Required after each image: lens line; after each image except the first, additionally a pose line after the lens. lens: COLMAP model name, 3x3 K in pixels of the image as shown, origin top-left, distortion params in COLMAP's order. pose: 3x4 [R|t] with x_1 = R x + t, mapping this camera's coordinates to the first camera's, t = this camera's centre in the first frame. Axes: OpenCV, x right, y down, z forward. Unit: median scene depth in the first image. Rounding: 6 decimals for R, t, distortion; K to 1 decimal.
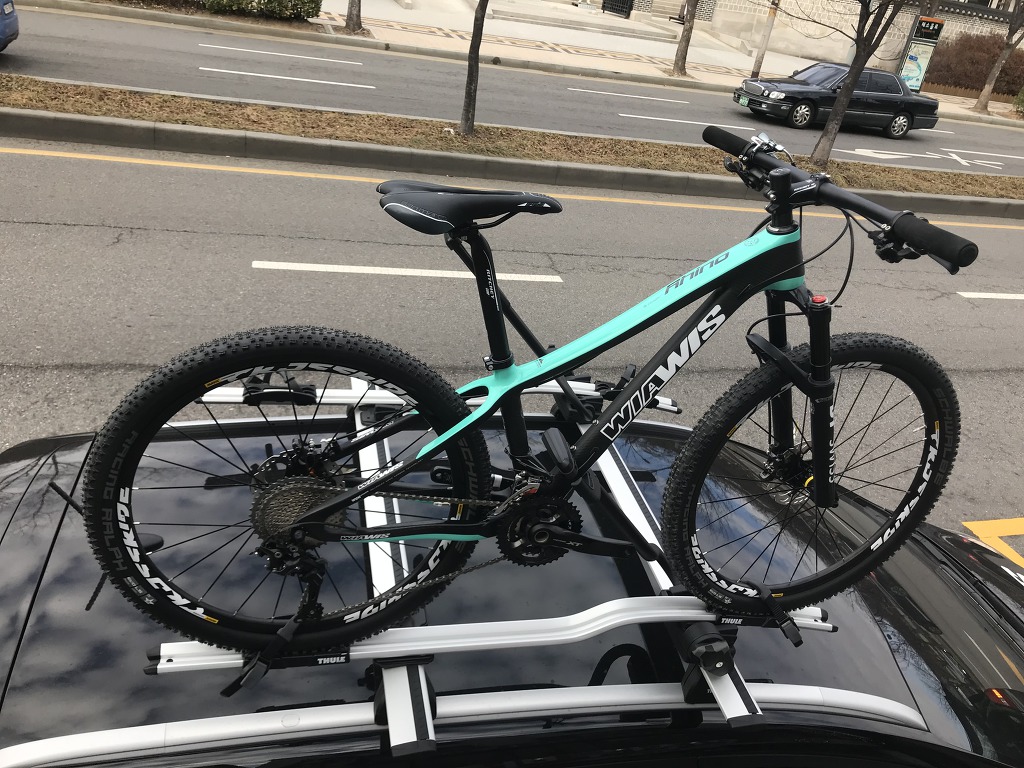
lens RADIAL K [[840.9, 0, 512.0], [0, 840.9, 384.0], [0, 0, 1]] dist [-0.000526, -0.013204]
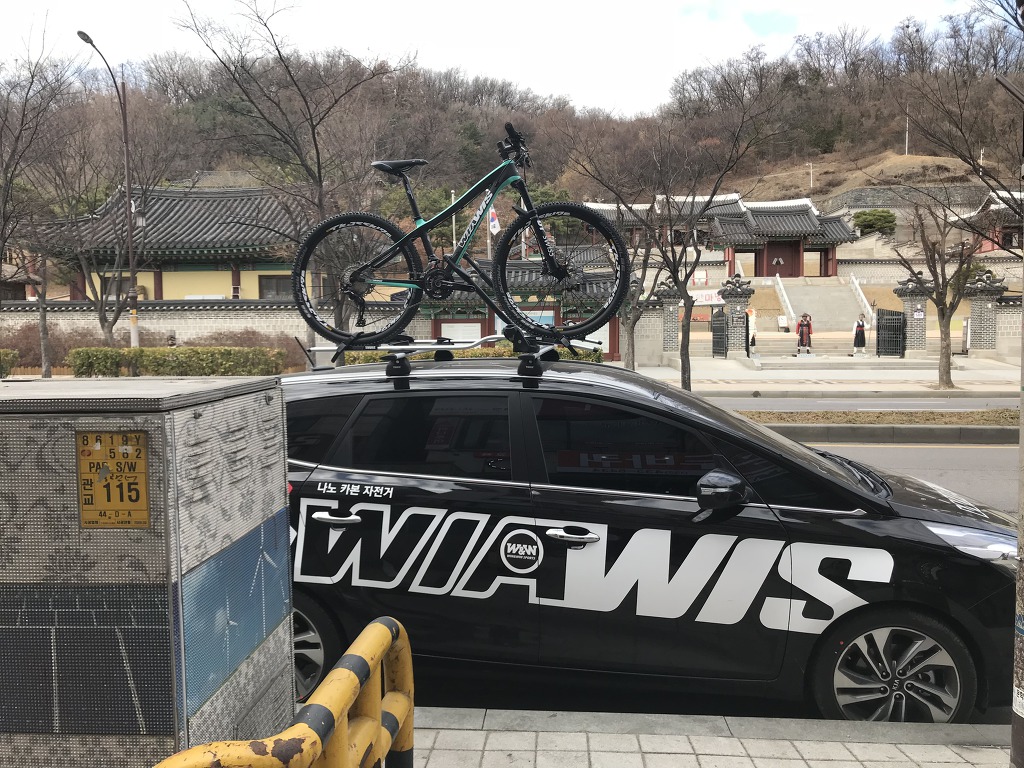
lens RADIAL K [[843.8, 0, 515.0], [0, 843.8, 389.2], [0, 0, 1]] dist [0.055206, -0.087804]
pose [[0.926641, -0.136112, -0.350443, 1.179777], [-0.032302, 0.899886, -0.434927, 1.675910], [0.374557, 0.414341, 0.829475, -1.021699]]
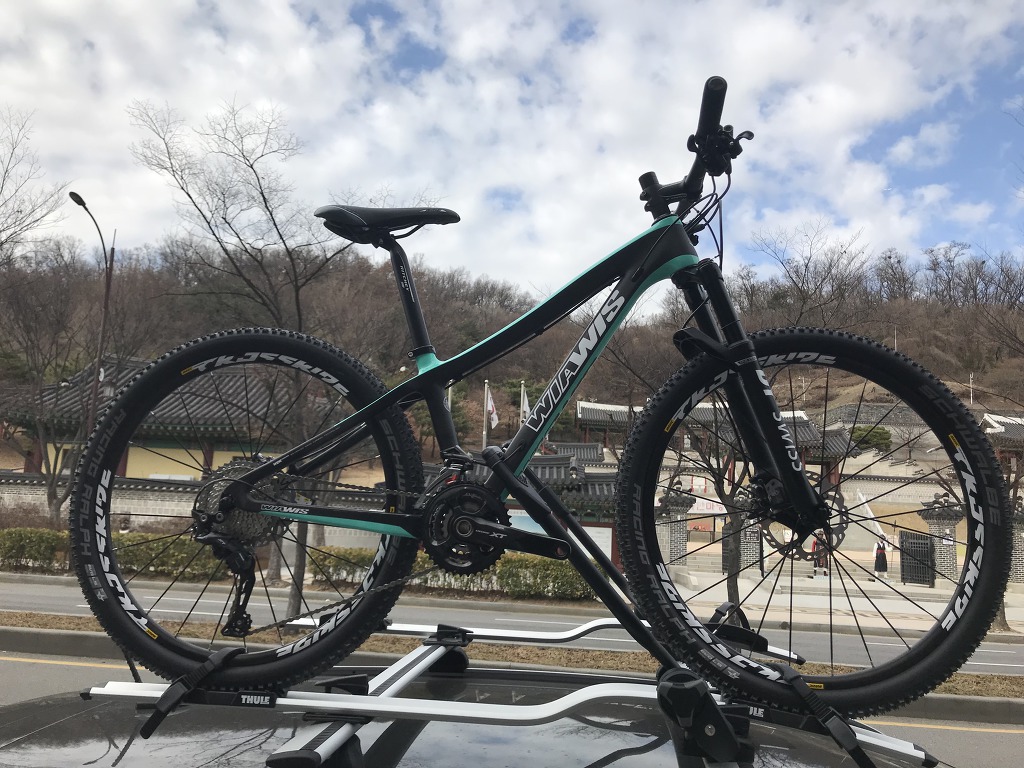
lens RADIAL K [[843.8, 0, 515.0], [0, 843.8, 389.2], [0, 0, 1]] dist [0.055206, -0.087804]
pose [[0.940060, -0.158187, -0.302098, 0.411149], [-0.071340, 0.775065, -0.627841, 0.669568], [0.333462, 0.611760, 0.717323, 0.235312]]
